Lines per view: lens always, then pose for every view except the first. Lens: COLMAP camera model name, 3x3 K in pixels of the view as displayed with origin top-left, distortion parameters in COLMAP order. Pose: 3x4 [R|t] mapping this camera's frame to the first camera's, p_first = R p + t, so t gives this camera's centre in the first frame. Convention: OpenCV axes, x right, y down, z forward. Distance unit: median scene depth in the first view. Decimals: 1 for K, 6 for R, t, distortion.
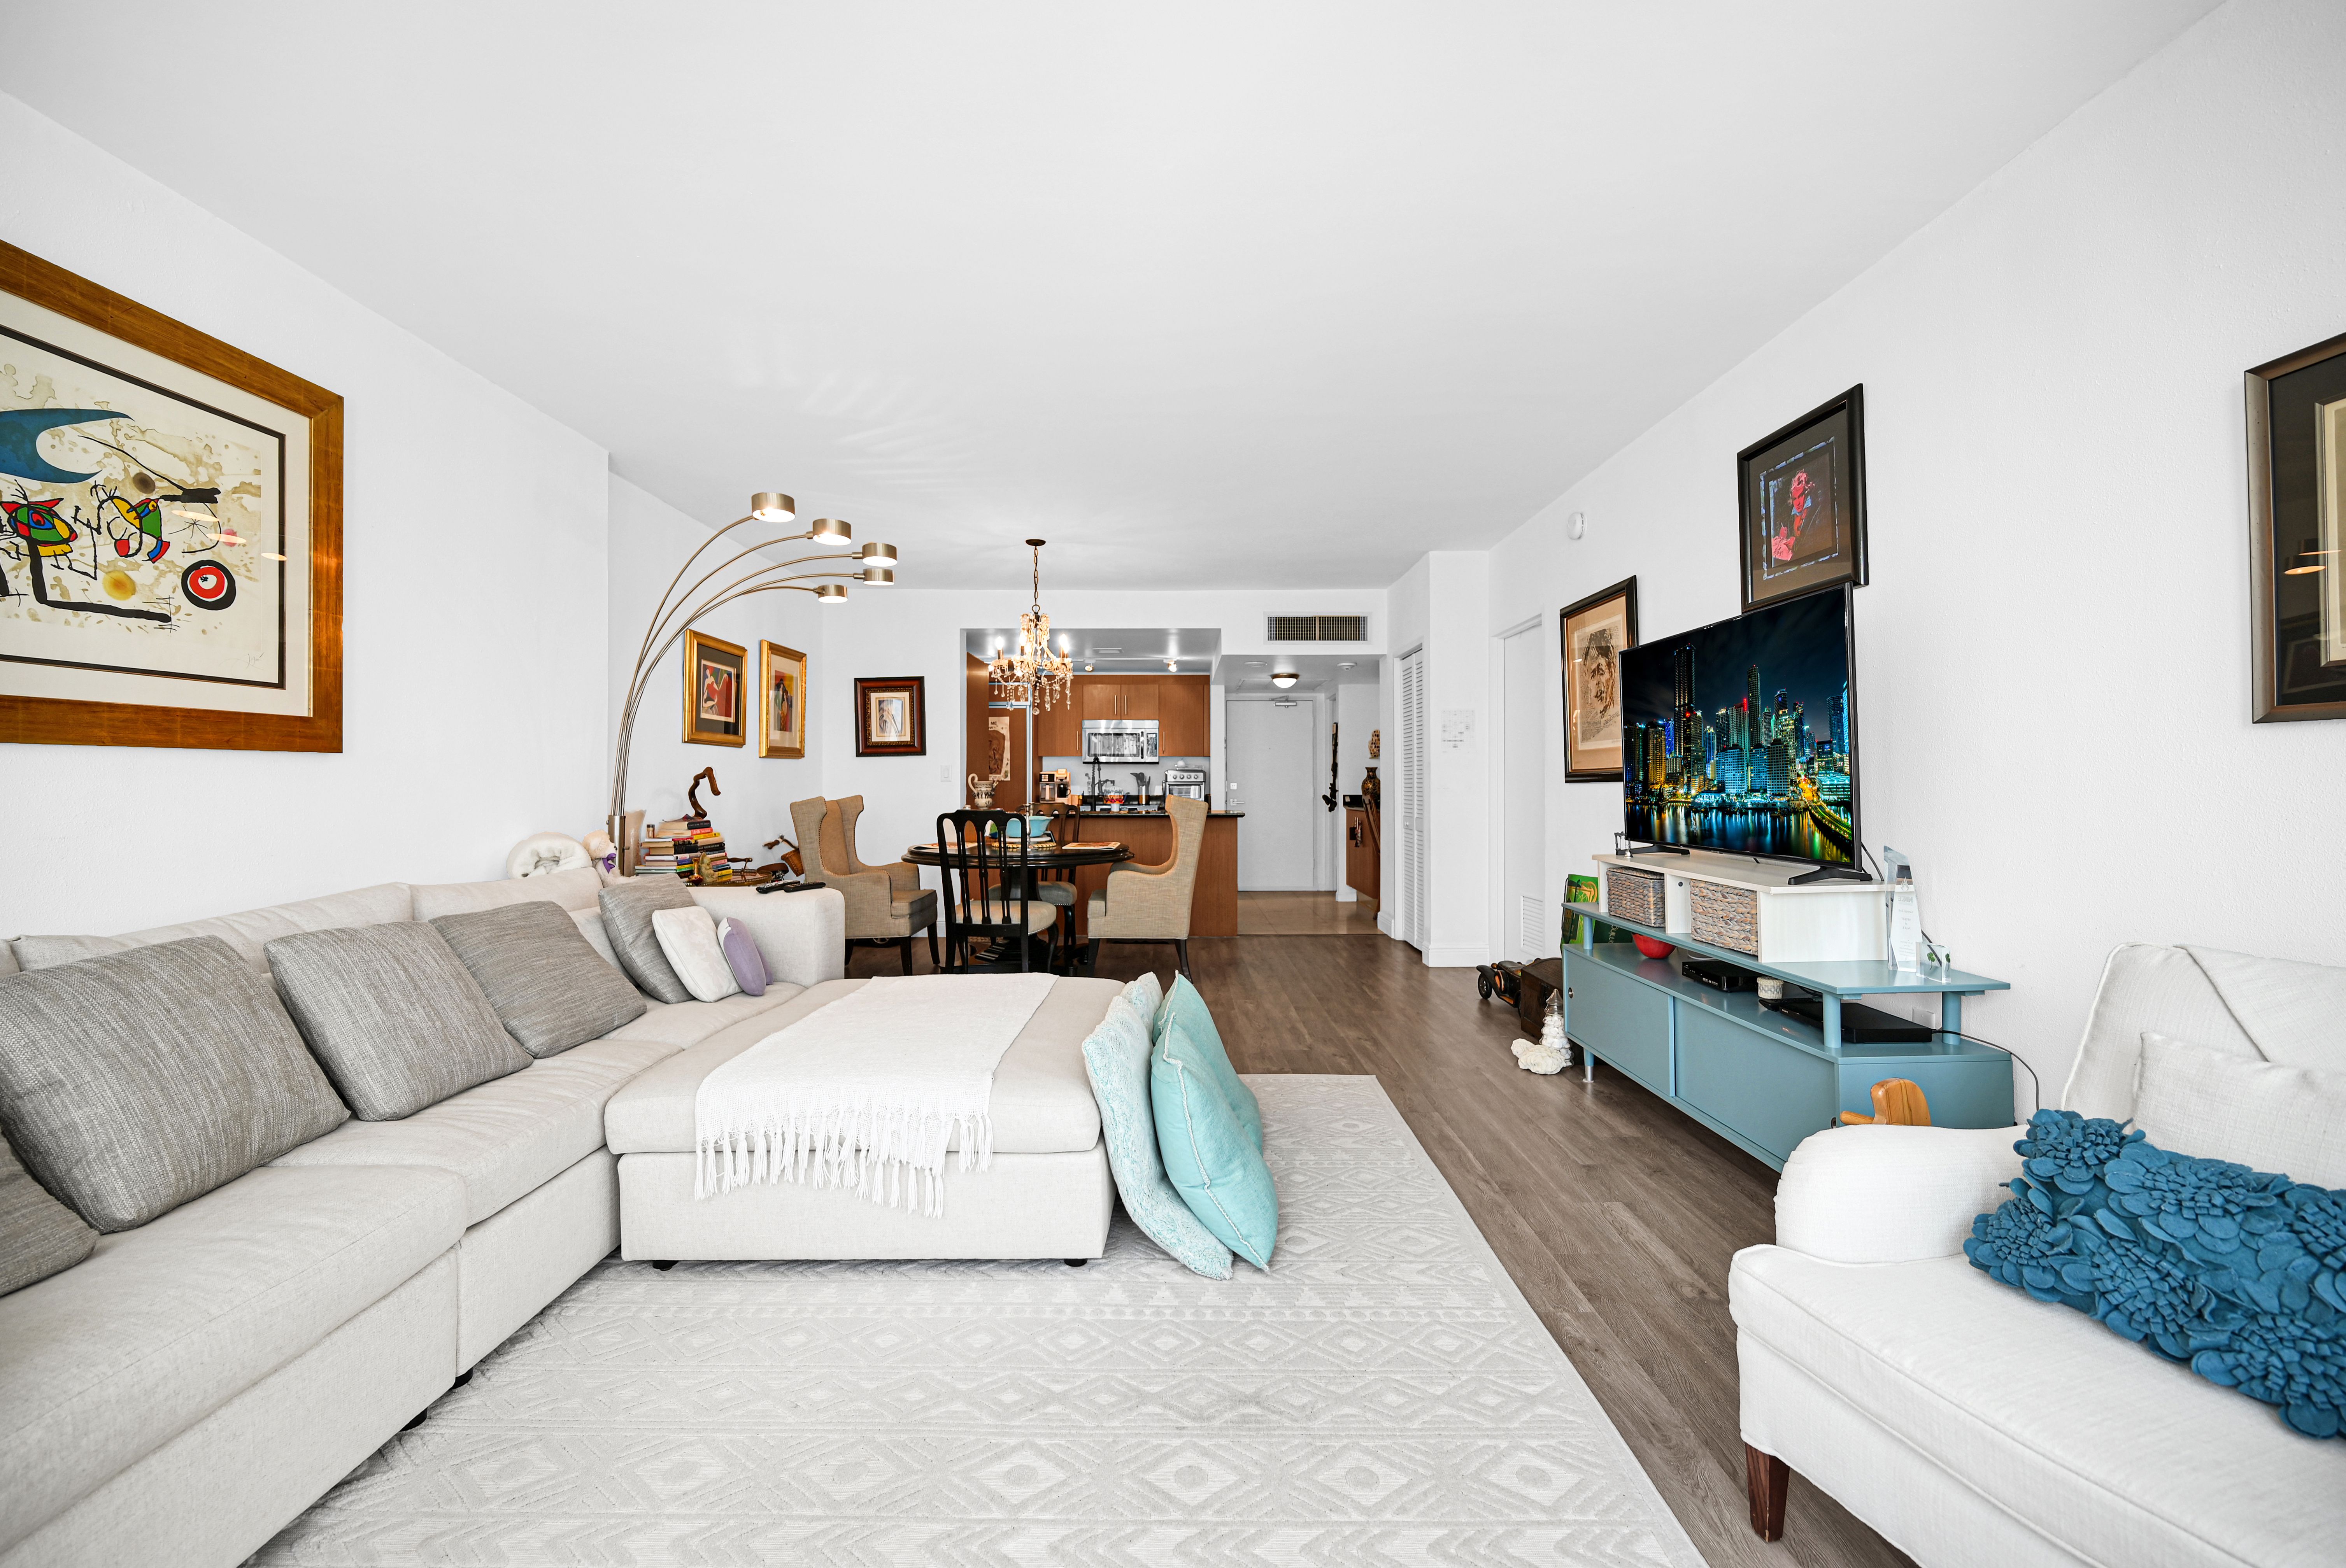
lens RADIAL K [[947.7, 0, 1177.5], [0, 947.7, 781.1], [0, 0, 1]] dist [-0.001167, 0.000246]
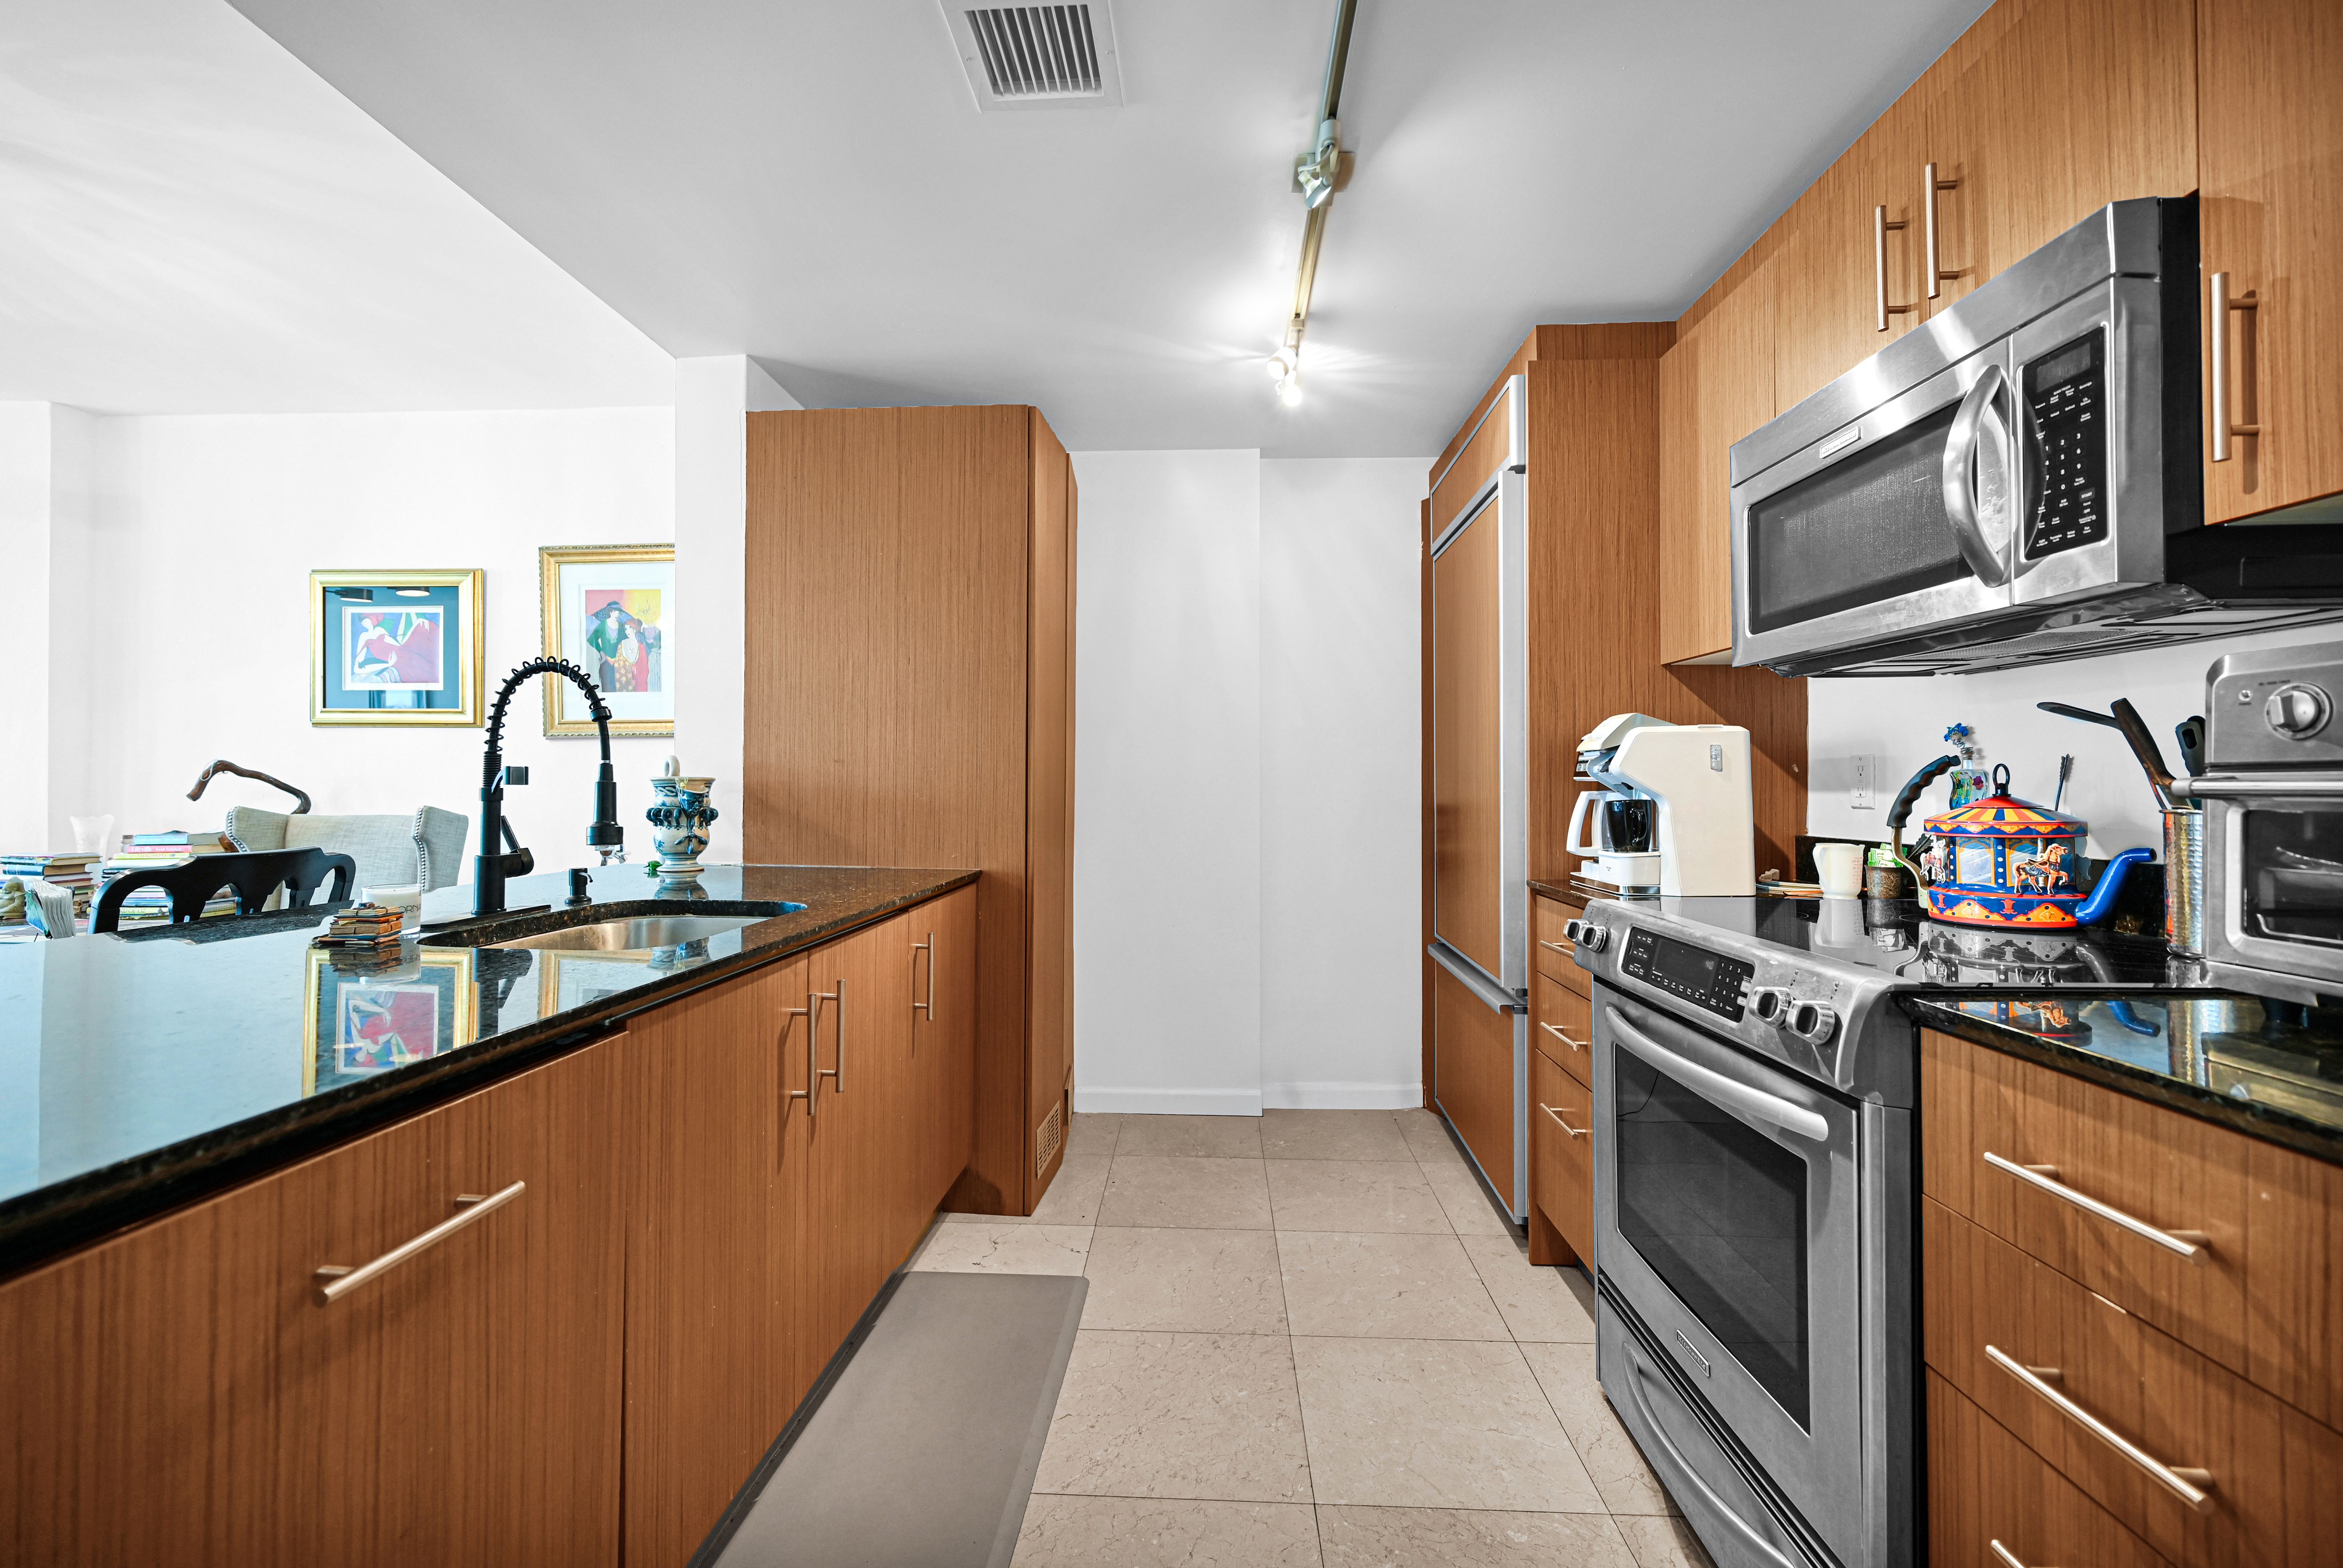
lens RADIAL K [[946.5, 0, 1168.9], [0, 946.5, 779.0], [0, 0, 1]] dist [-0.001167, 0.000246]
pose [[-0.047786, -0.002473, -0.998855, 0.290819], [0.004041, 0.999988, -0.002669, 0.005907], [0.998849, -0.004164, -0.047775, 2.805178]]
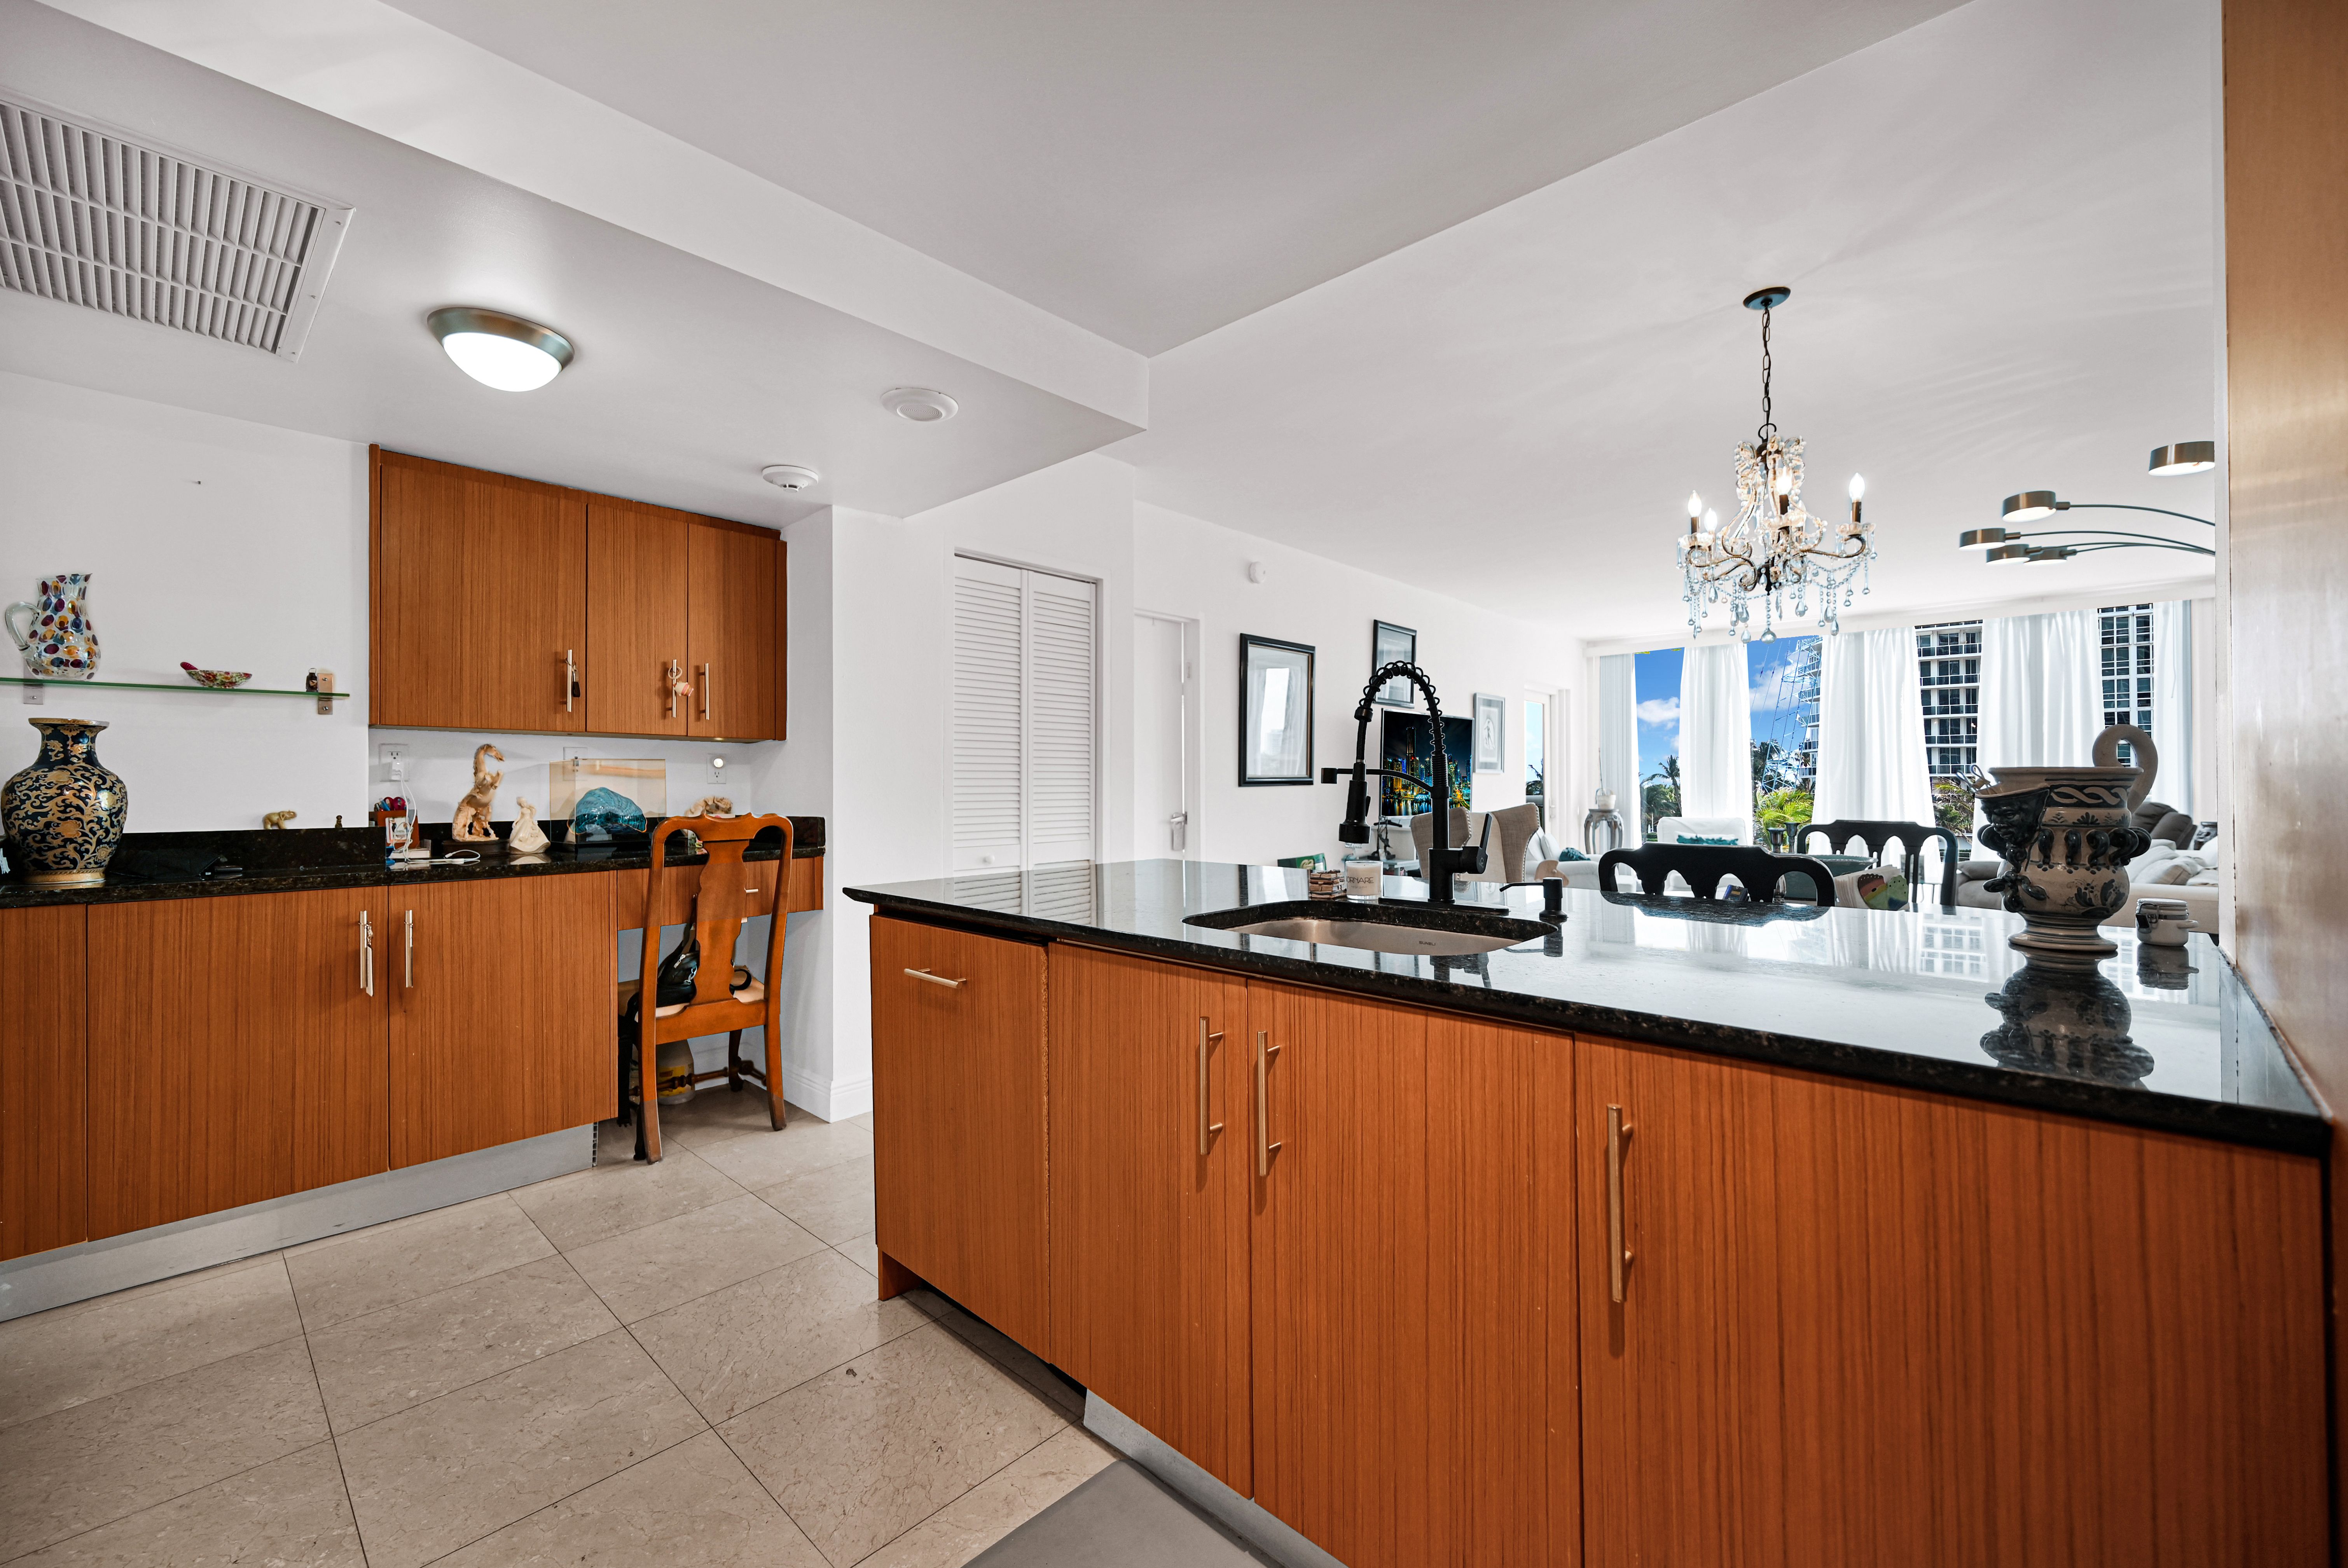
lens RADIAL K [[948.5, 0, 1172.2], [0, 948.5, 781.3], [0, 0, 1]] dist [-0.001167, 0.000246]
pose [[-0.730380, 0.008444, 0.682989, -0.481426], [0.002024, 0.999946, -0.010198, 0.010505], [-0.683038, -0.006066, -0.730358, 2.927230]]
